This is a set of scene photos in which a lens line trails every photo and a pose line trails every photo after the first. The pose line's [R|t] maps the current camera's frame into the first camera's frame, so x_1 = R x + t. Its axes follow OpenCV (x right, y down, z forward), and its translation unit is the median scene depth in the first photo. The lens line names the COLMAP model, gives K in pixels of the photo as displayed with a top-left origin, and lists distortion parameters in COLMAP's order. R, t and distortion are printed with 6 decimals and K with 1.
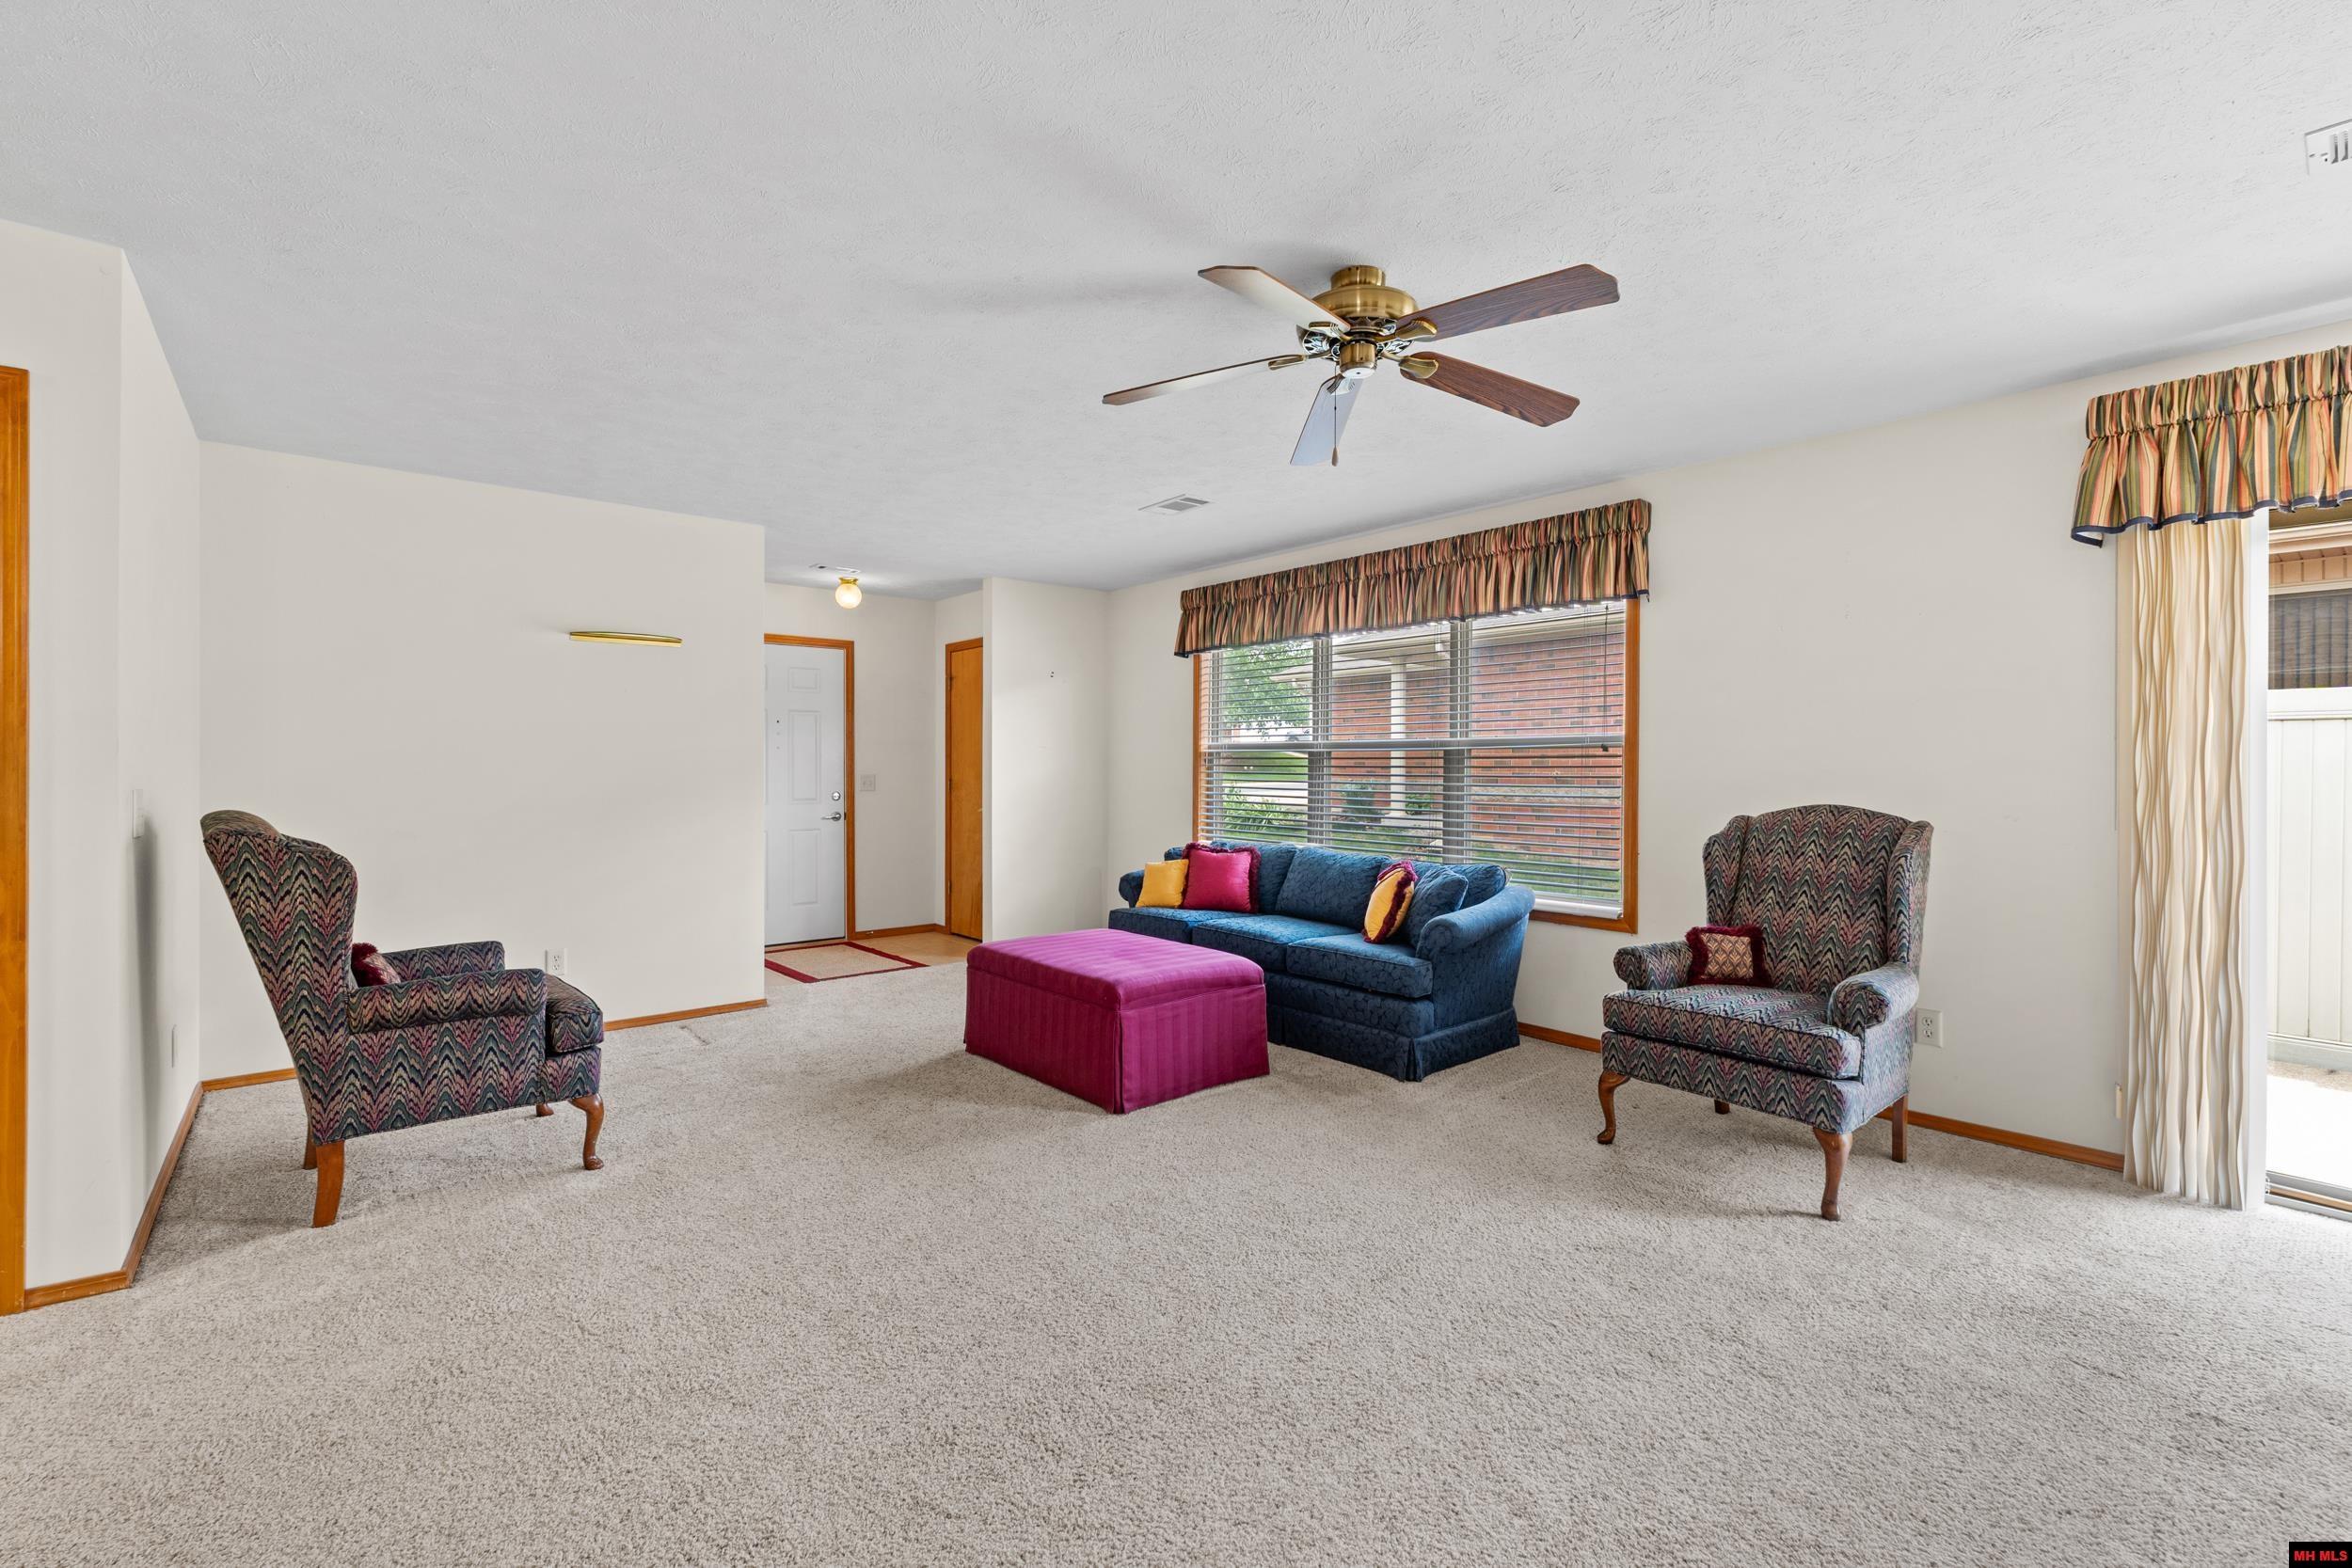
lens RADIAL K [[1003.2, 0, 1195.3], [0, 1003.2, 766.7], [0, 0, 1]] dist [0.003568, 0.000208]
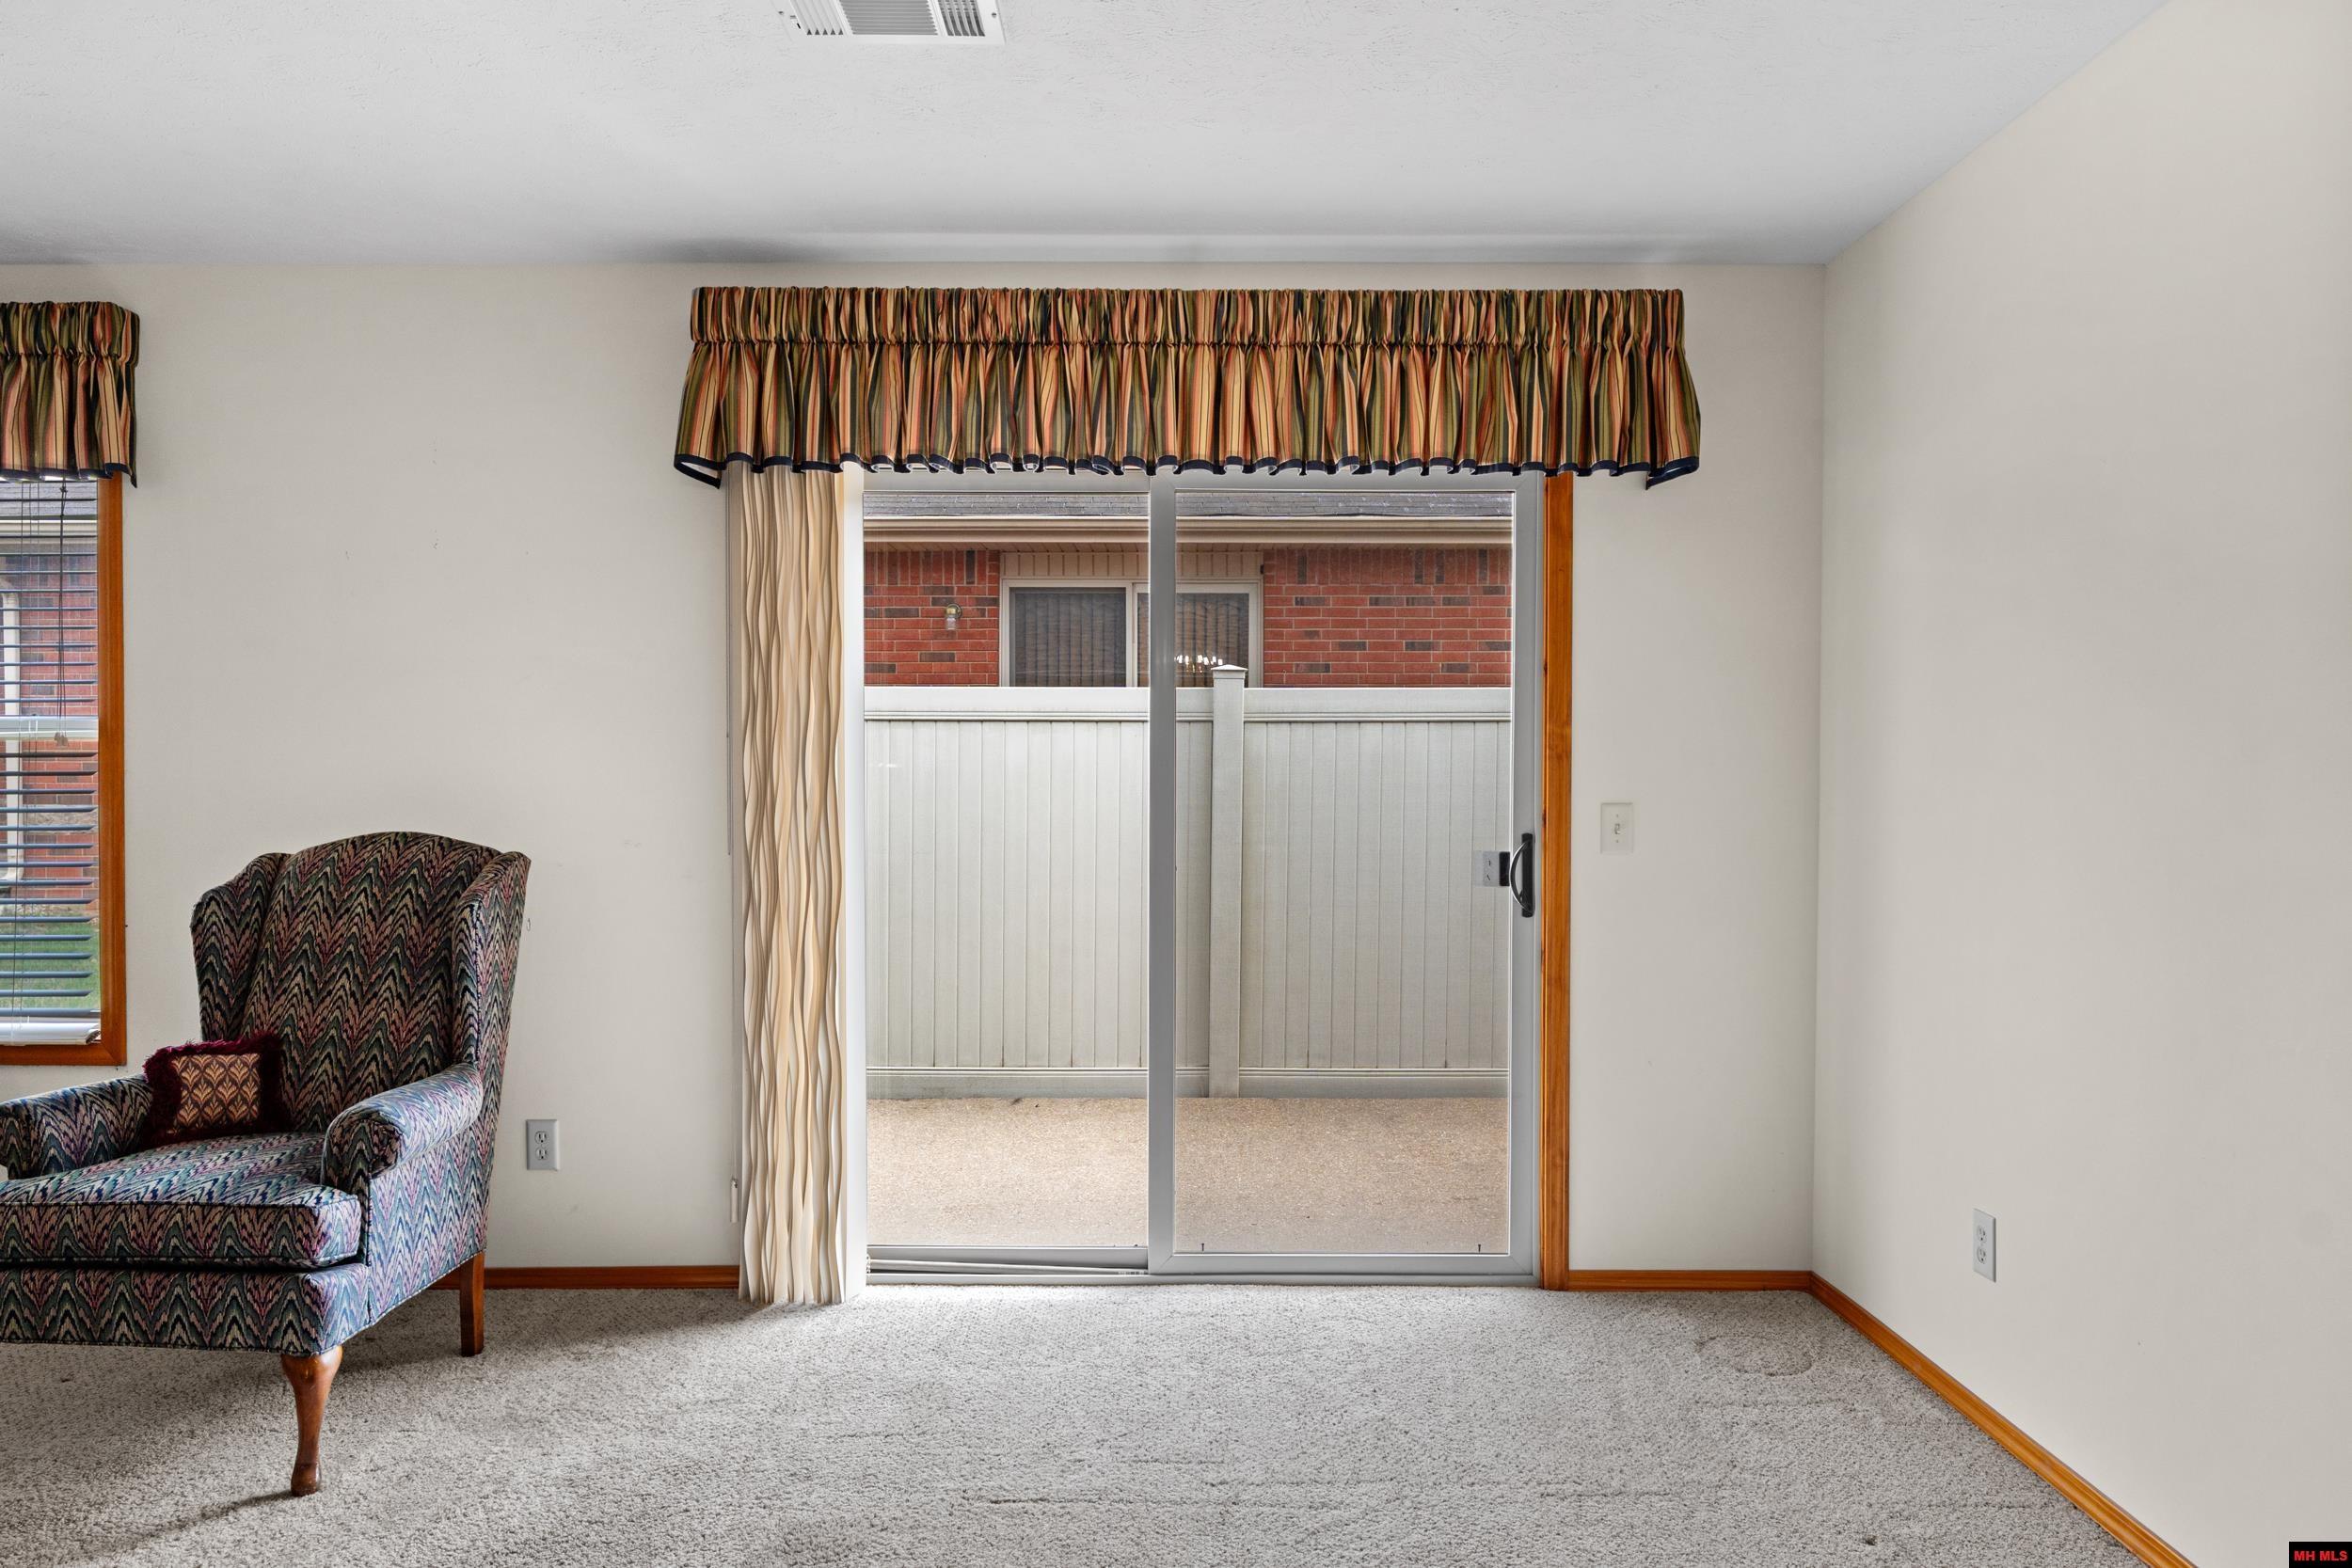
lens RADIAL K [[1506.8, 0, 1173.2], [0, 1506.8, 802.3], [0, 0, 1]] dist [-0.010487, 0.001499]
pose [[0.651493, -0.016993, 0.758464, 0.249633], [0.001272, 0.999772, 0.021307, -0.001641], [-0.758653, -0.012916, 0.651367, -0.016674]]
